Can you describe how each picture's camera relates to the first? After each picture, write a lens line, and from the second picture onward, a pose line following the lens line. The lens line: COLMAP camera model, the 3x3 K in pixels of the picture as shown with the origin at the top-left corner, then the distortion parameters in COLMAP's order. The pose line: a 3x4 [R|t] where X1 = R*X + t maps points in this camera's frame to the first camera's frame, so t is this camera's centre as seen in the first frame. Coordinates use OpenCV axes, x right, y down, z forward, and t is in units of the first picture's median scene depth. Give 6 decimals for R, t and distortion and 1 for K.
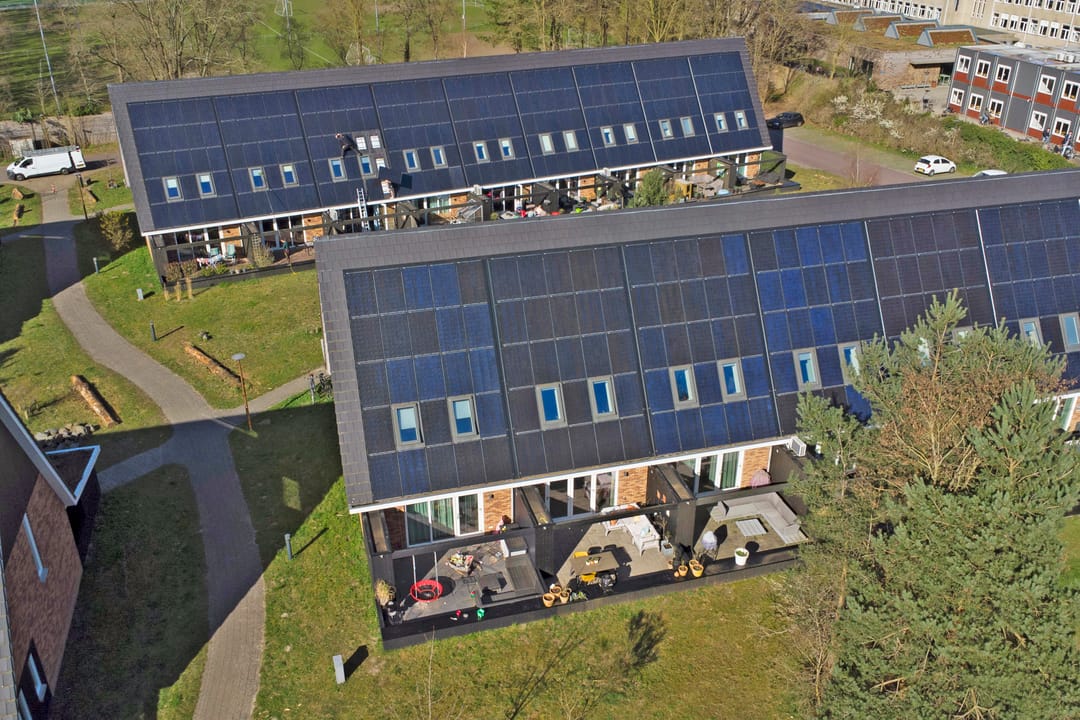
lens RADIAL K [[906.2, 0, 540.0], [0, 906.2, 360.0], [0, 0, 1]] dist [0.007682, 0.002640]
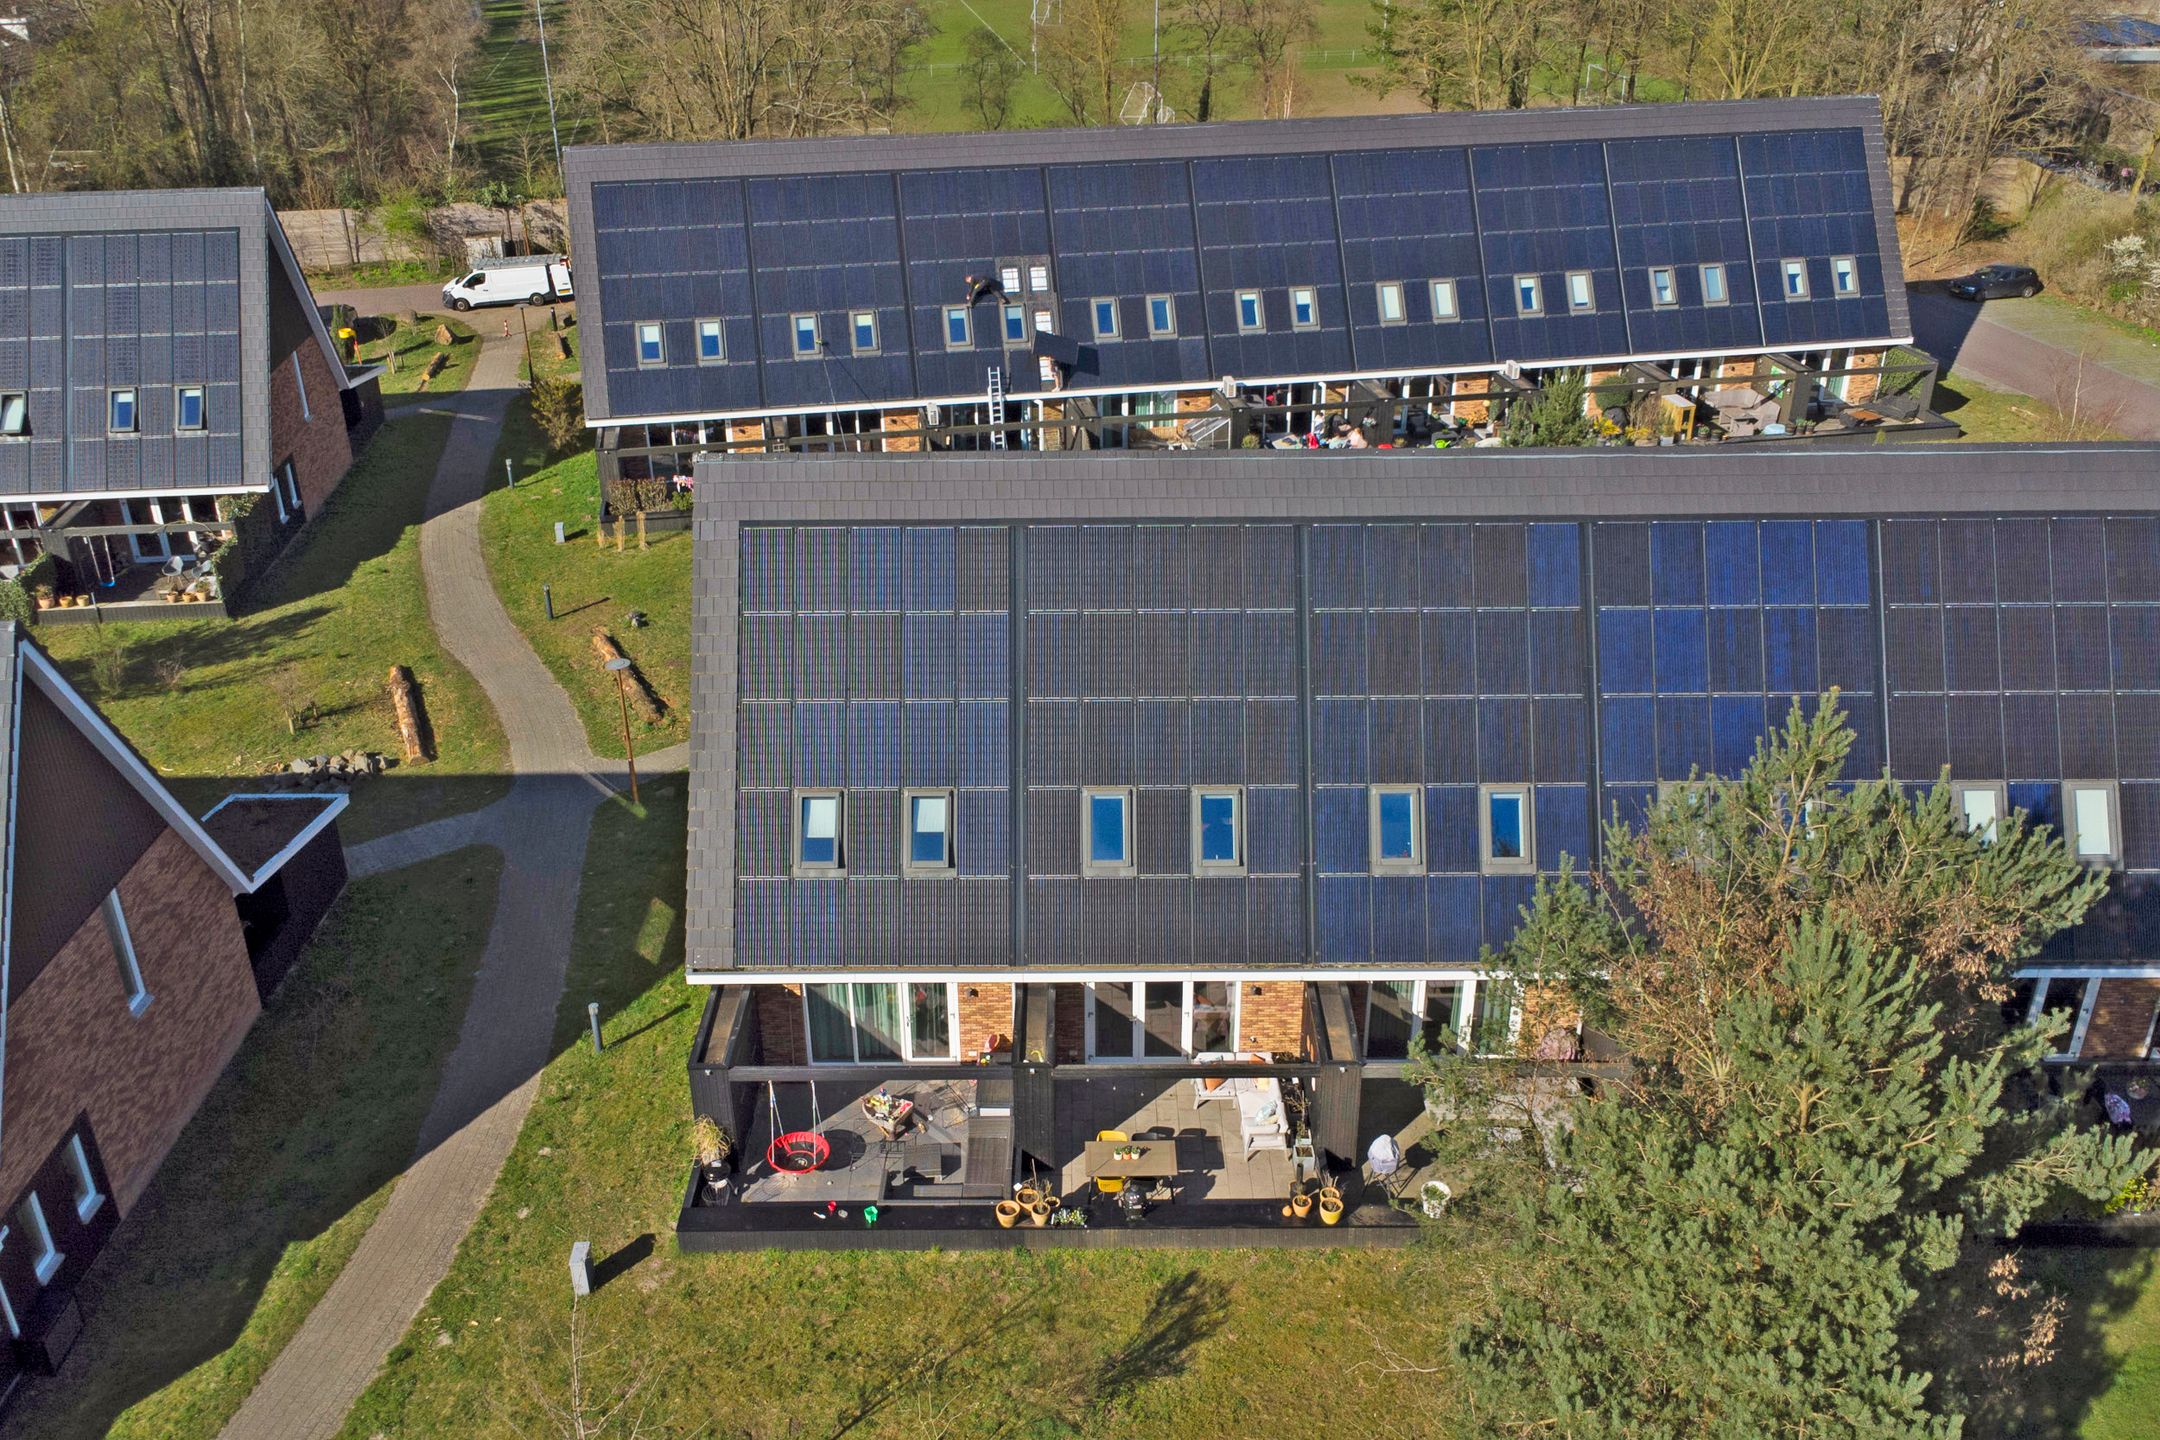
lens RADIAL K [[1812.3, 0, 1080.0], [0, 1812.3, 720.0], [0, 0, 1]] dist [0.007682, 0.002640]
pose [[0.962436, 0.117972, -0.244540, 0.141799], [-0.117546, 0.992932, 0.016388, -0.014898], [0.244745, 0.012972, 0.969501, 0.018829]]
